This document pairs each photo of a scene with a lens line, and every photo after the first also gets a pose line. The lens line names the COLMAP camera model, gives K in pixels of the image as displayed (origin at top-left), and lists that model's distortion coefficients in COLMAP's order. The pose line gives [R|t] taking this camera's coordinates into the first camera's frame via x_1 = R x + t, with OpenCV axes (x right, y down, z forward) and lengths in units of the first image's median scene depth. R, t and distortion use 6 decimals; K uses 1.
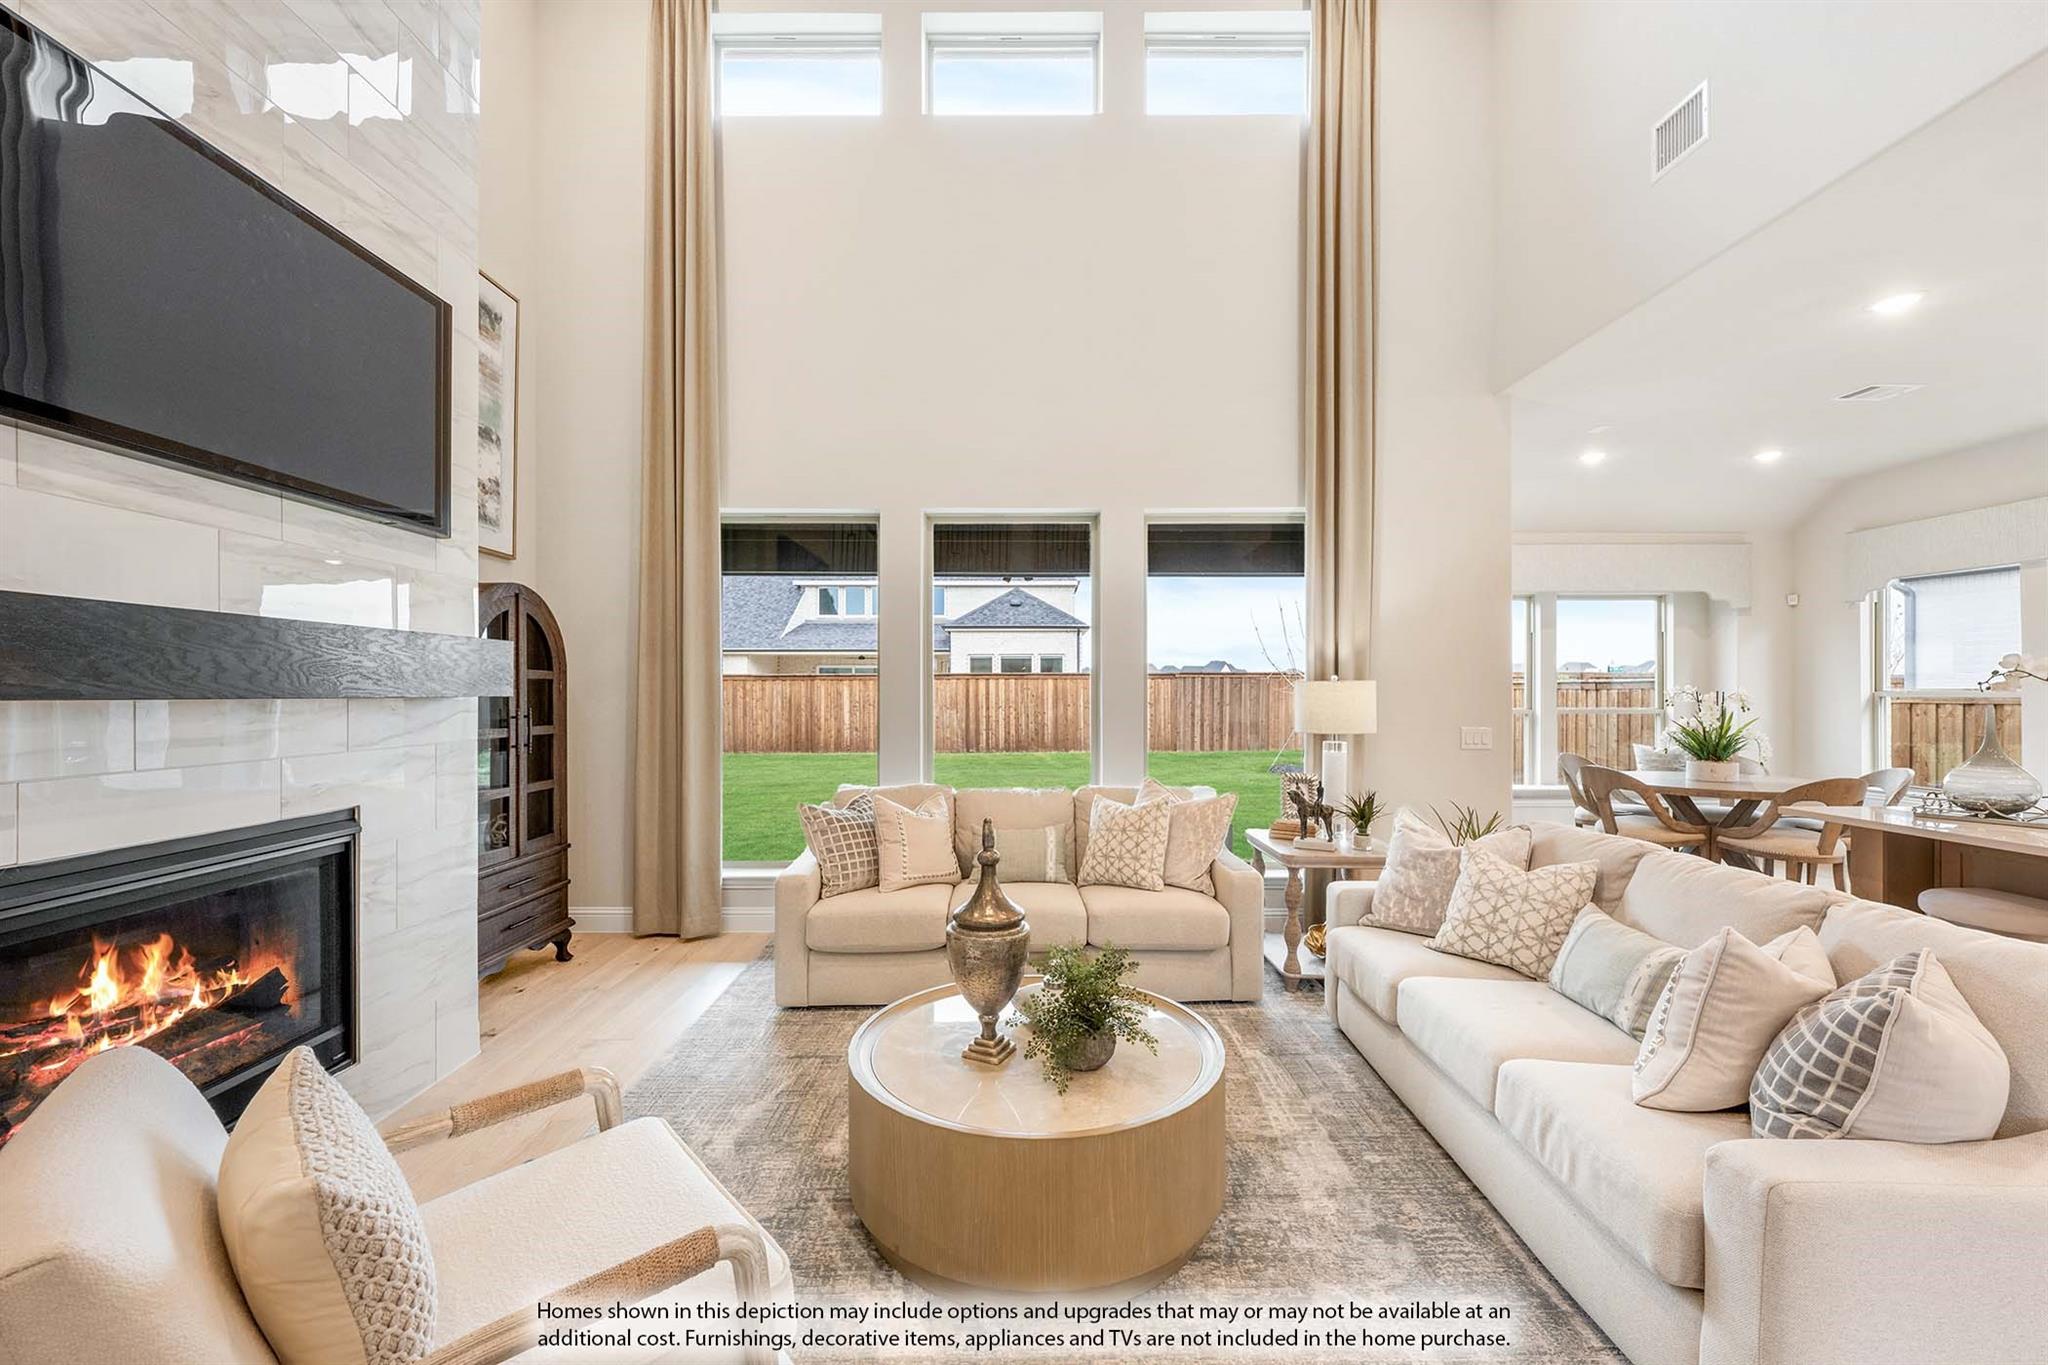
lens RADIAL K [[816.8, 0, 1019.9], [0, 816.8, 687.0], [0, 0, 1]] dist [0.001064, 0.000314]
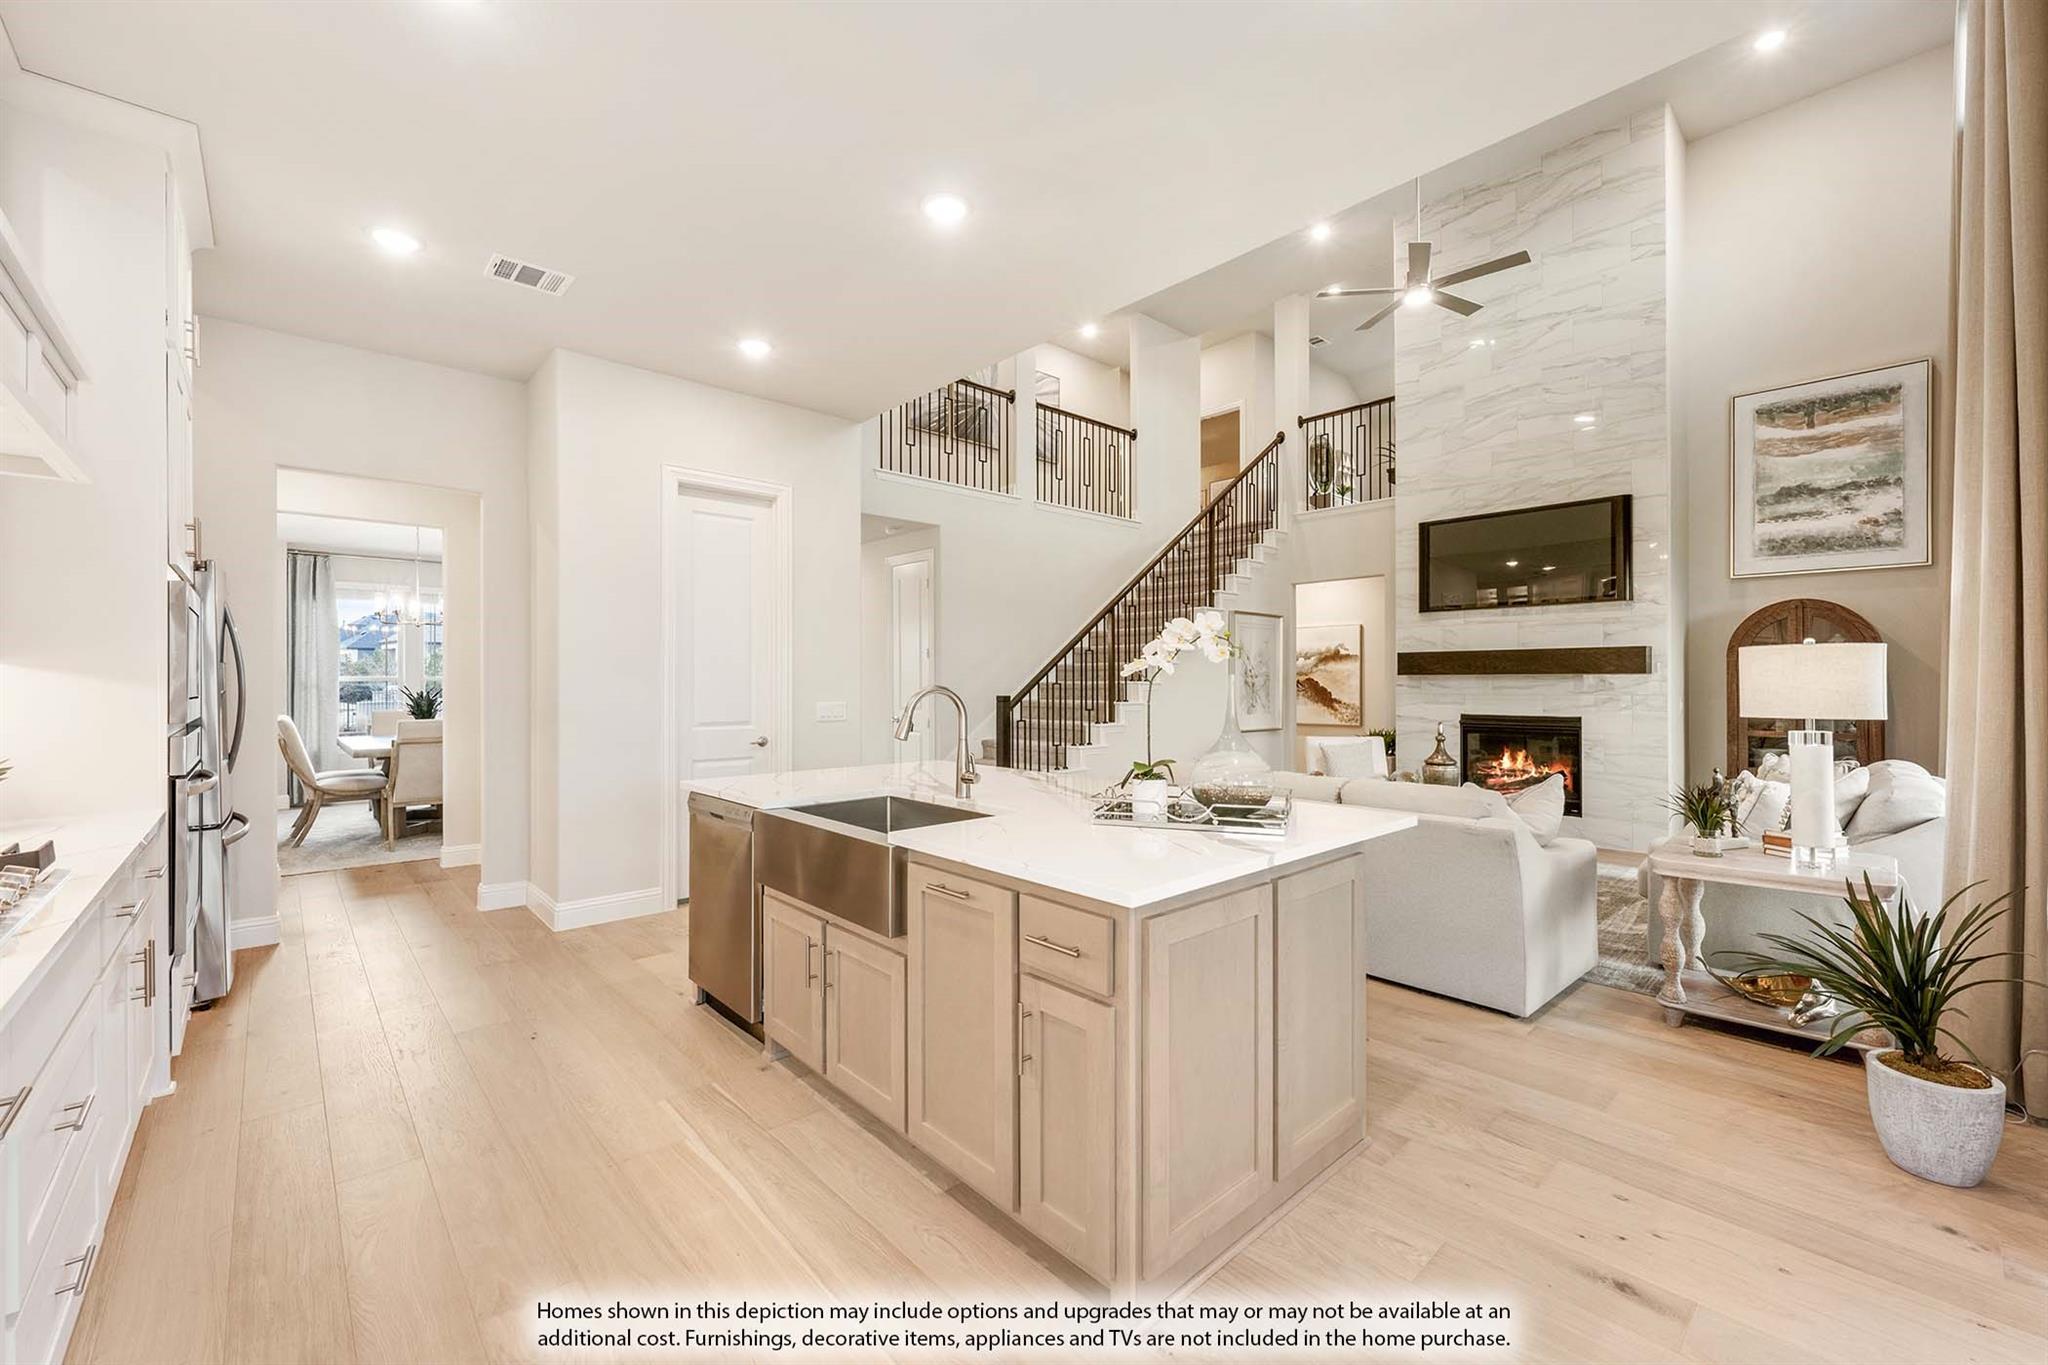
lens RADIAL K [[824.7, 0, 1032.7], [0, 824.7, 684.3], [0, 0, 1]] dist [-0.002659, 0.000025]
pose [[-0.730427, 0.004400, -0.682976, 1.243825], [0.007045, 0.999975, -0.001092, 0.020750], [0.682954, -0.005609, -0.730440, 0.962799]]
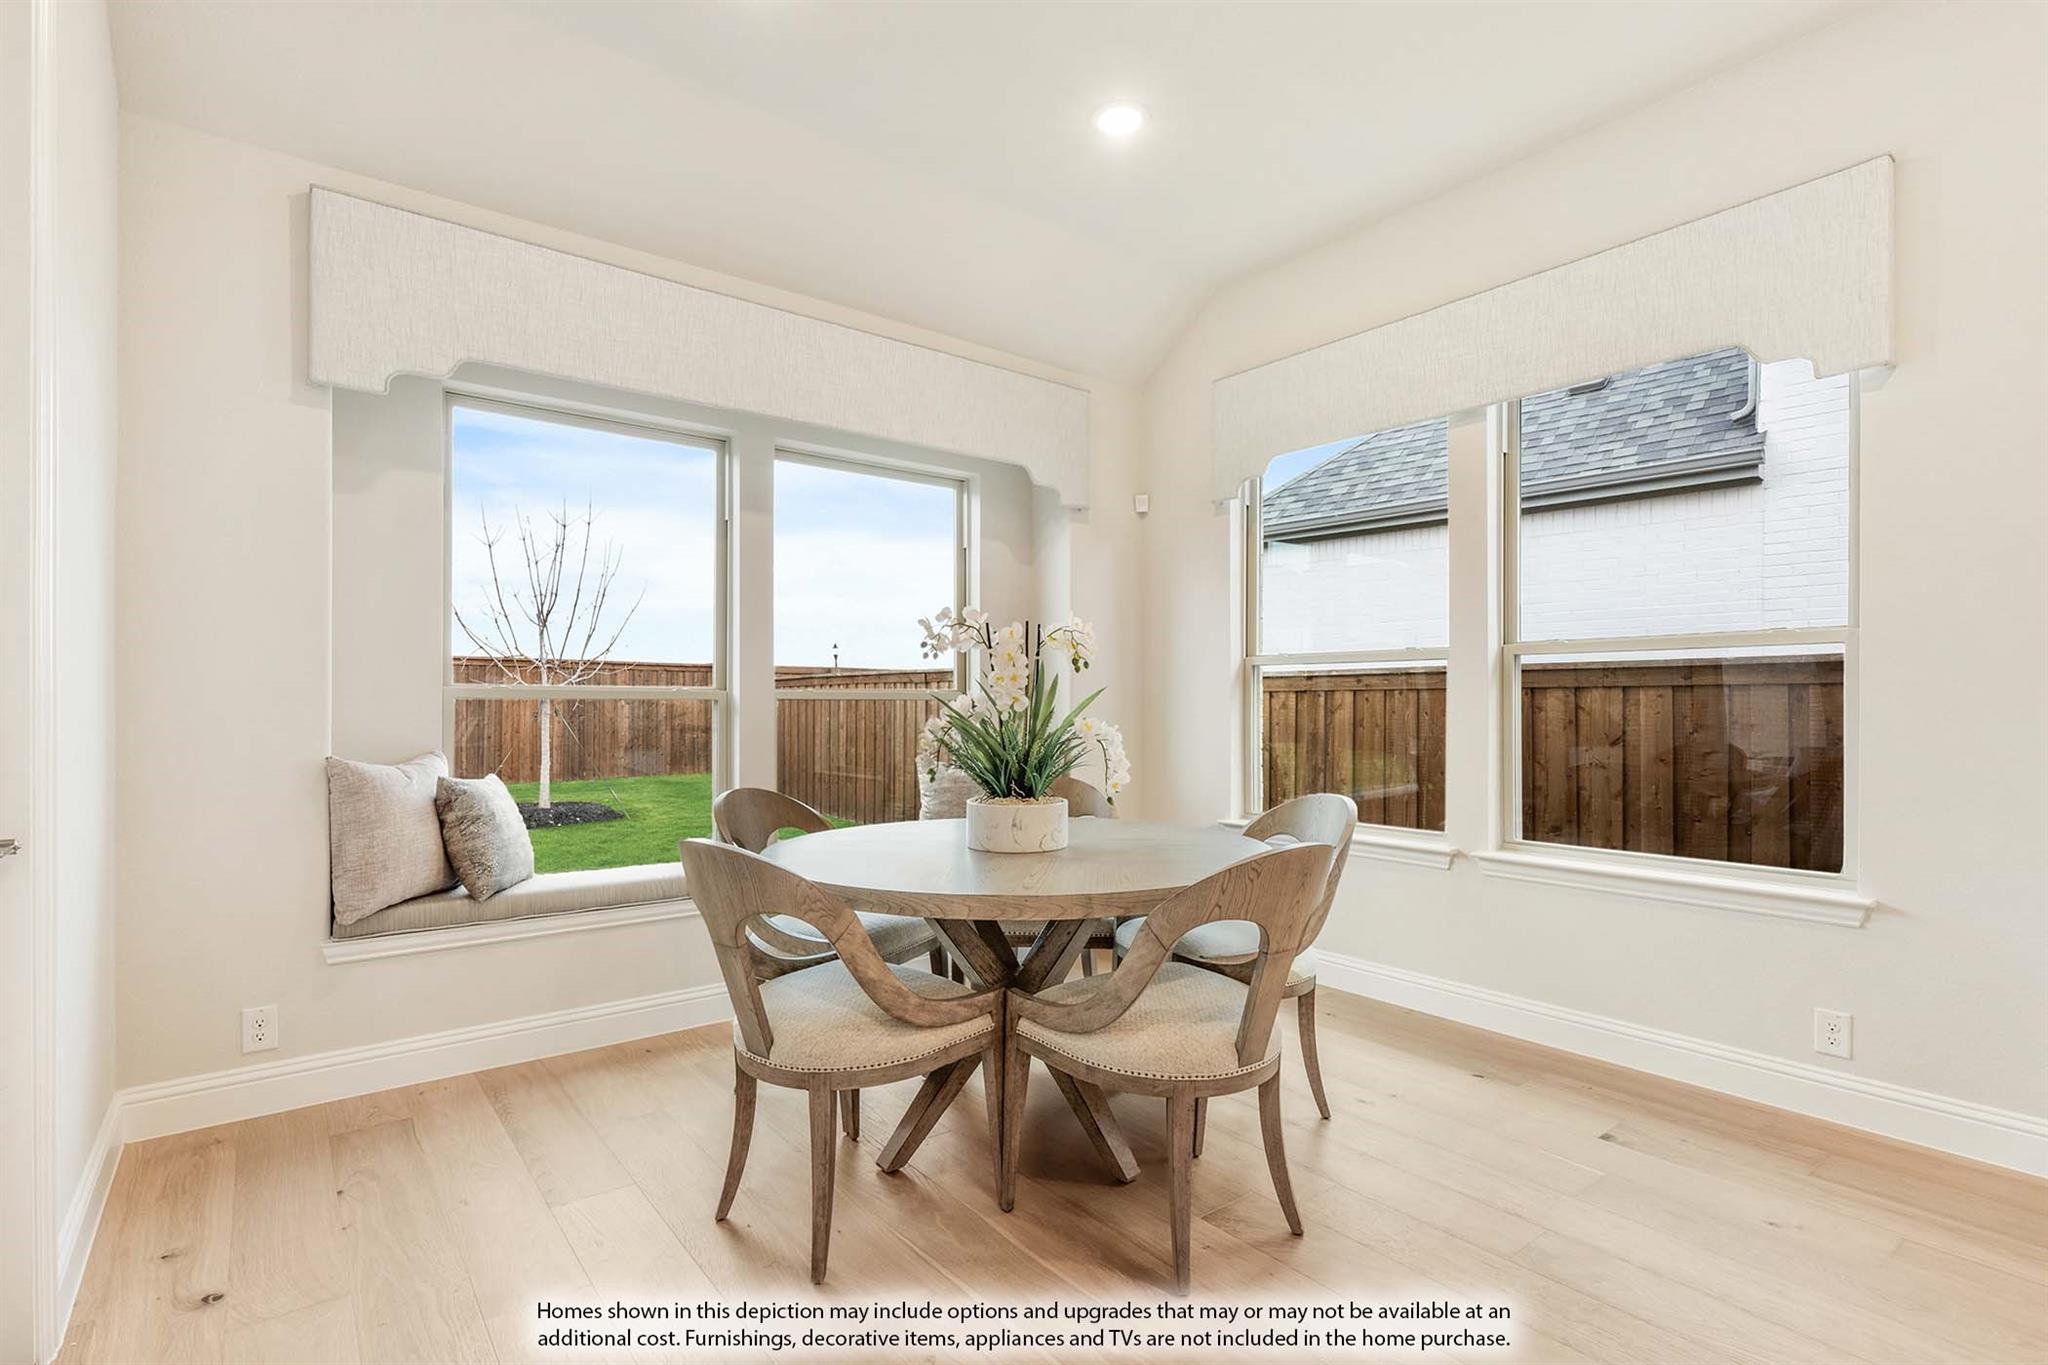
lens RADIAL K [[975.6, 0, 1017.5], [0, 975.6, 694.3], [0, 0, 1]] dist [-0.003396, -0.000123]
pose [[0.787812, 0.008942, 0.615851, 0.691867], [-0.005989, 0.999959, -0.006857, 0.053917], [-0.615887, 0.001714, 0.787833, 0.781491]]
